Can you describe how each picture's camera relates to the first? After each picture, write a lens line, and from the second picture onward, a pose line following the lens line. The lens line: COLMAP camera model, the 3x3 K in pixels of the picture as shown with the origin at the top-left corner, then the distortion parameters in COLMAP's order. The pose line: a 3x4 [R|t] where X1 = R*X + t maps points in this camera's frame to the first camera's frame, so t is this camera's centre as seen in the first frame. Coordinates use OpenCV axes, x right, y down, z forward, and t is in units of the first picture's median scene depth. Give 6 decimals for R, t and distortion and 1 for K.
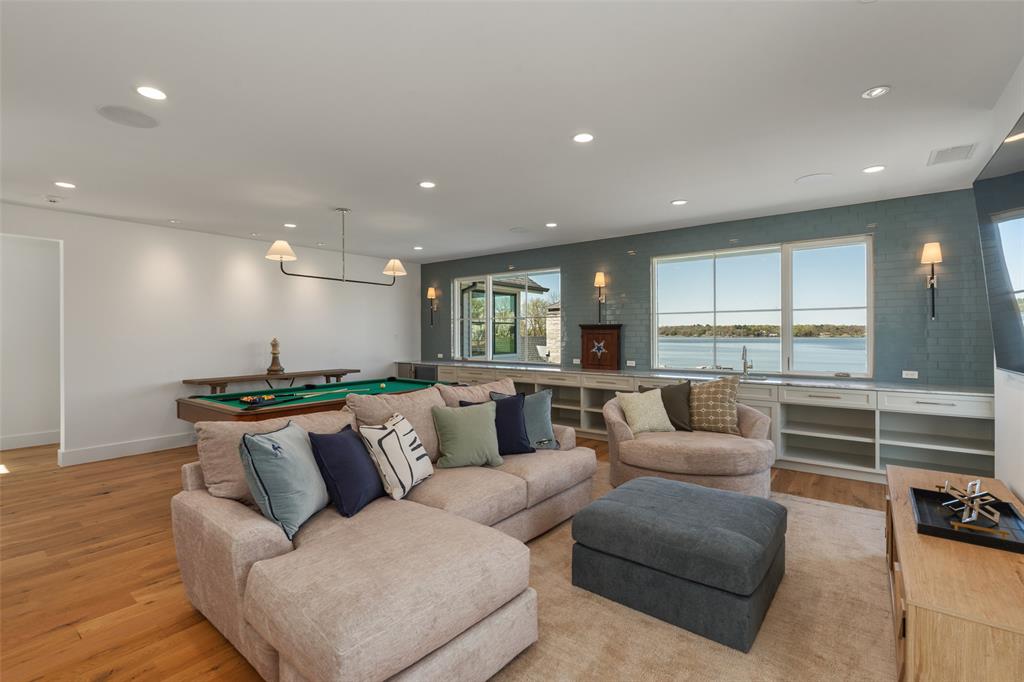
lens RADIAL K [[448.1, 0, 511.2], [0, 448.1, 340.1], [0, 0, 1]] dist [-0.002149, -0.000194]
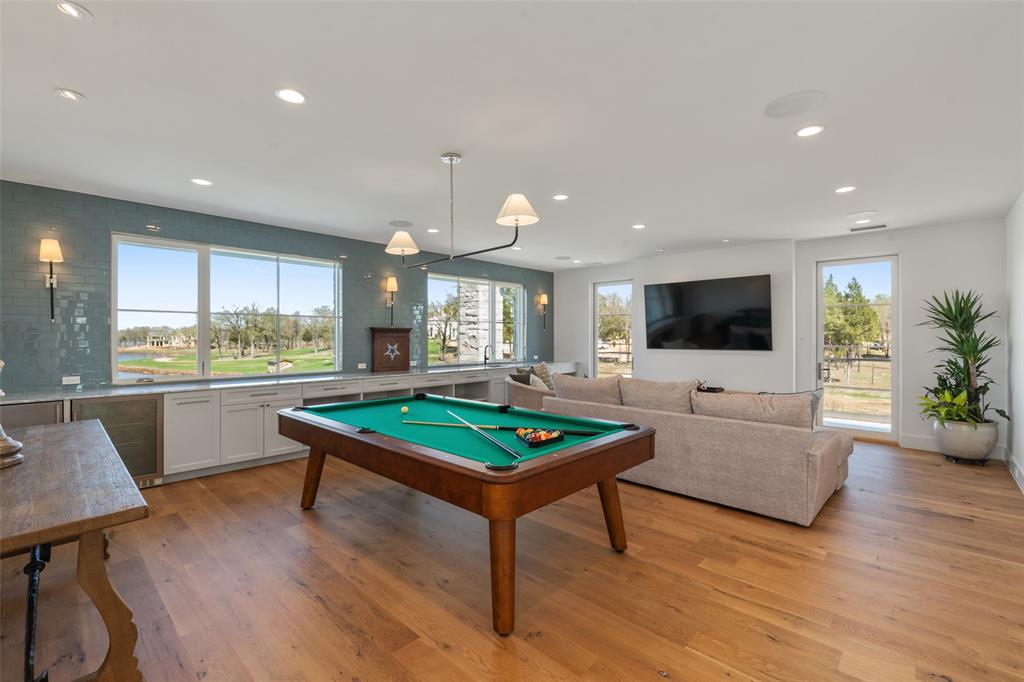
lens RADIAL K [[448.1, 0, 504.4], [0, 448.1, 332.5], [0, 0, 1]] dist [-0.002149, -0.000194]
pose [[0.107883, 0.014194, 0.994062, -0.766436], [0.010560, 0.999825, -0.015422, -0.005198], [-0.994107, 0.012161, 0.107715, 0.613841]]
